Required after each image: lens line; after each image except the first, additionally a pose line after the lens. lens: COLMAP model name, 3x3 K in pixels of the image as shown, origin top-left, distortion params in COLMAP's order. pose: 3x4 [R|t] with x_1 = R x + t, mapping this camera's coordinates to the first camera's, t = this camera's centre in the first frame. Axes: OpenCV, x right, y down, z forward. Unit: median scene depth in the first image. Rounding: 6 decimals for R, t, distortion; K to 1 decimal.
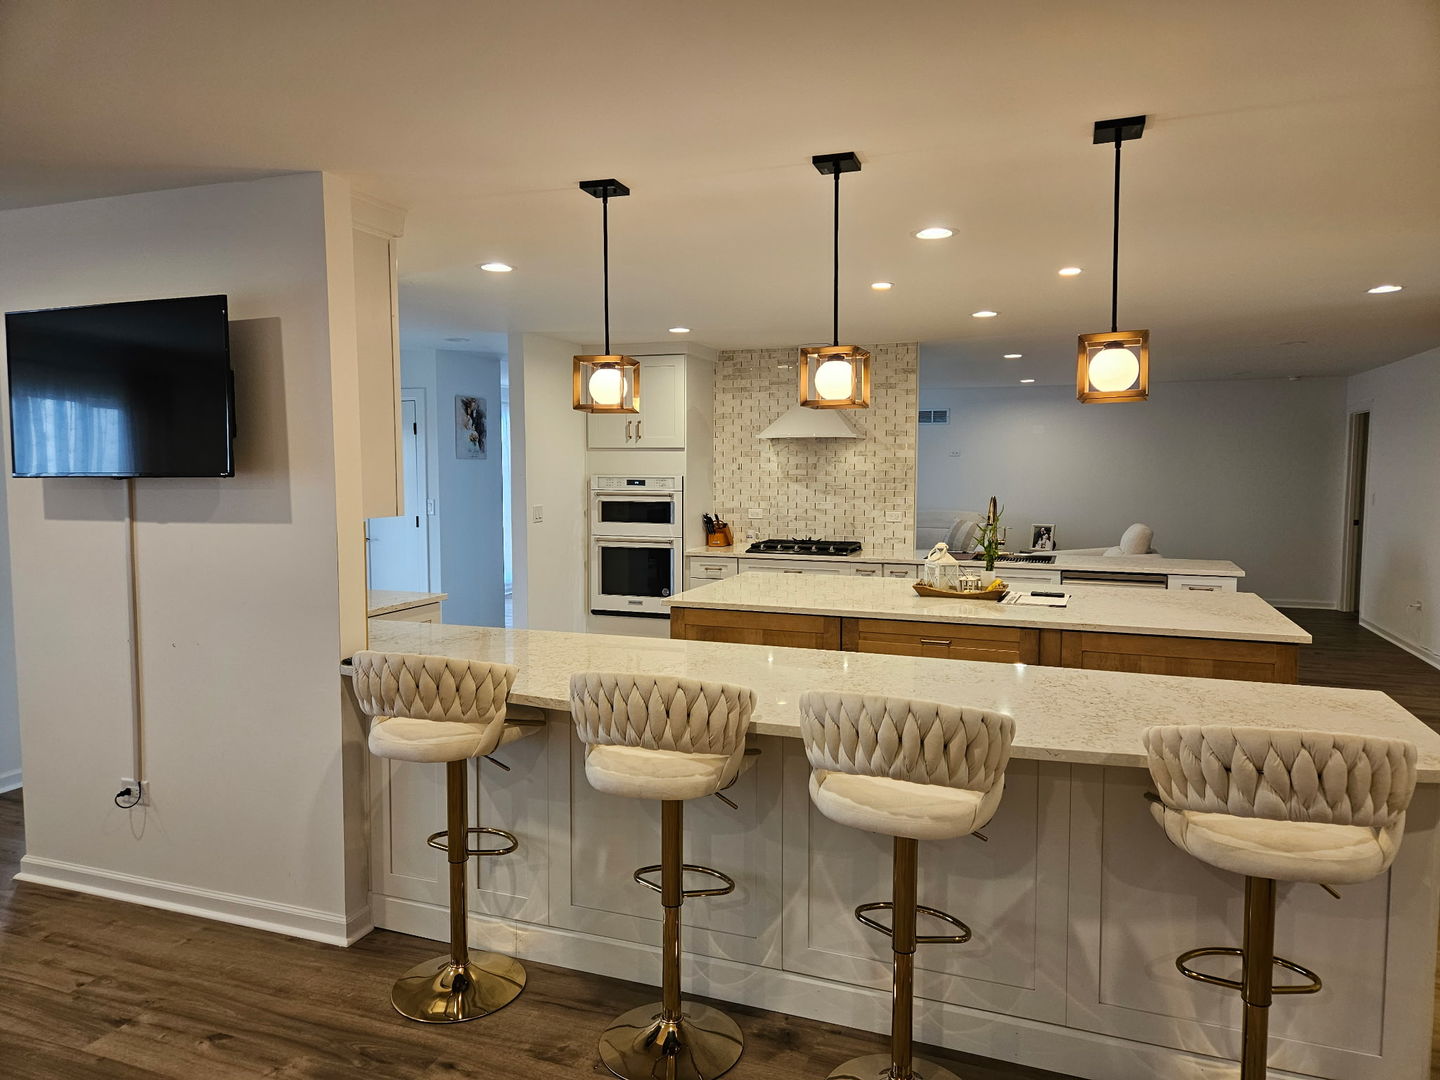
lens RADIAL K [[951.3, 0, 720.8], [0, 951.3, 546.7], [0, 0, 1]] dist [0.077859, -0.058267]
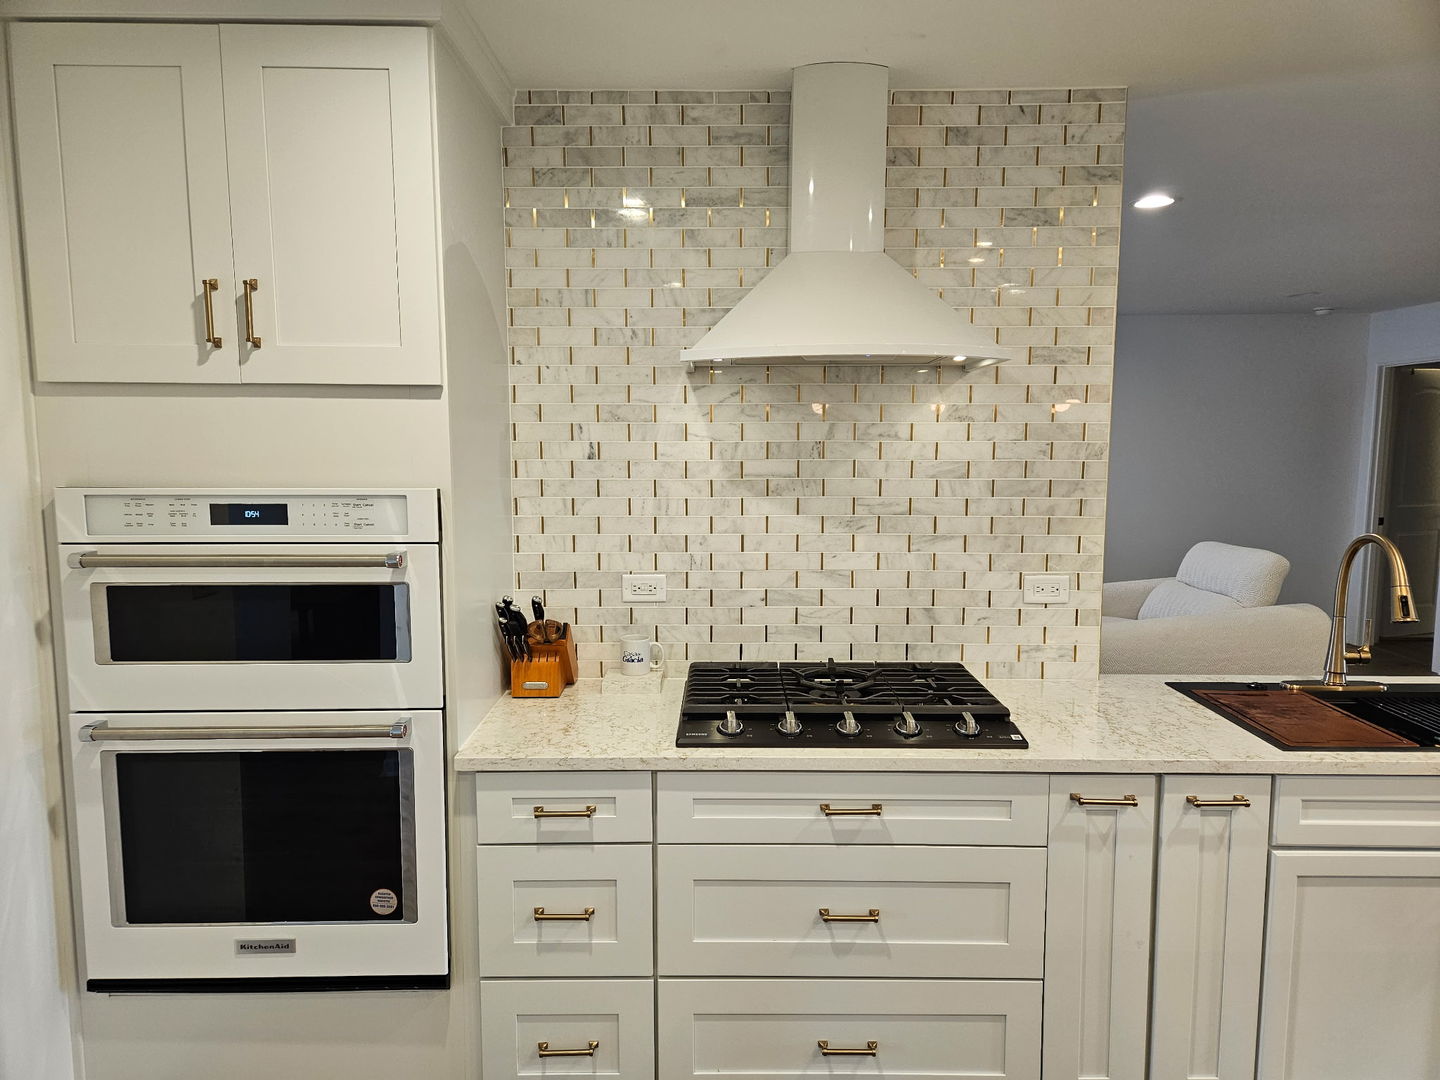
lens RADIAL K [[951.3, 0, 720.8], [0, 951.3, 546.7], [0, 0, 1]] dist [0.077859, -0.058267]
pose [[0.938585, -0.040260, 0.342691, -0.057243], [0.029837, 0.998919, 0.035636, -0.062944], [-0.343755, -0.023222, 0.938772, 0.689137]]
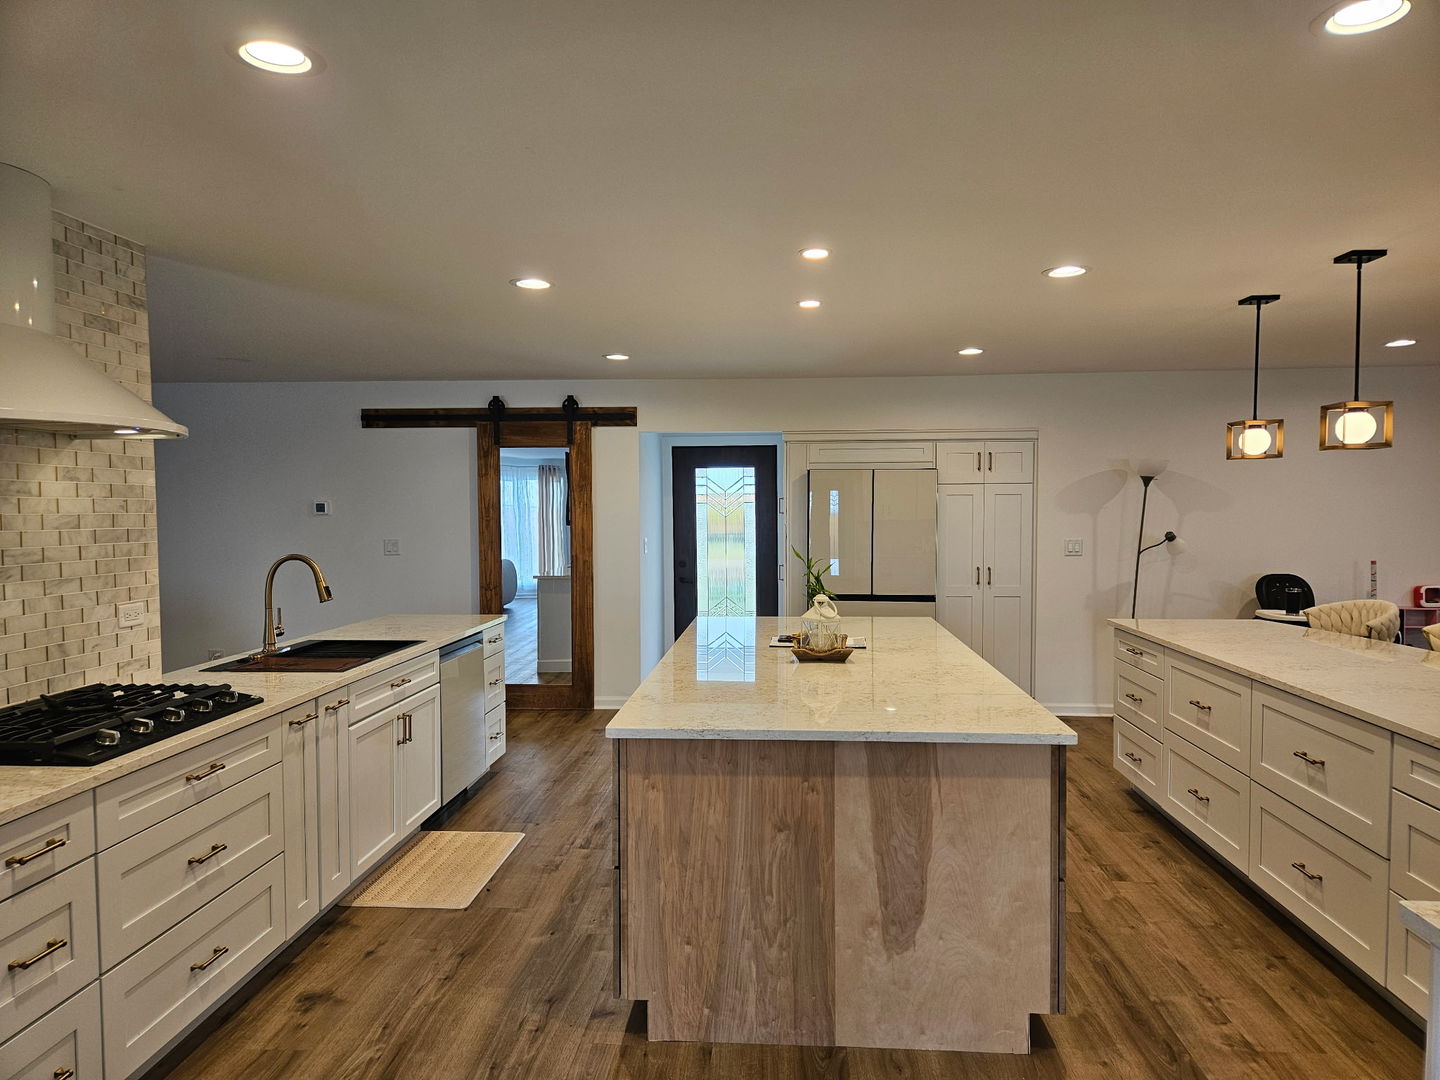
lens RADIAL K [[951.3, 0, 720.8], [0, 951.3, 546.7], [0, 0, 1]] dist [0.077859, -0.058267]
pose [[-0.275281, -0.042524, 0.960423, -0.335725], [0.085574, 0.993972, 0.068537, -0.070278], [-0.957548, 0.101054, -0.269983, 0.836578]]
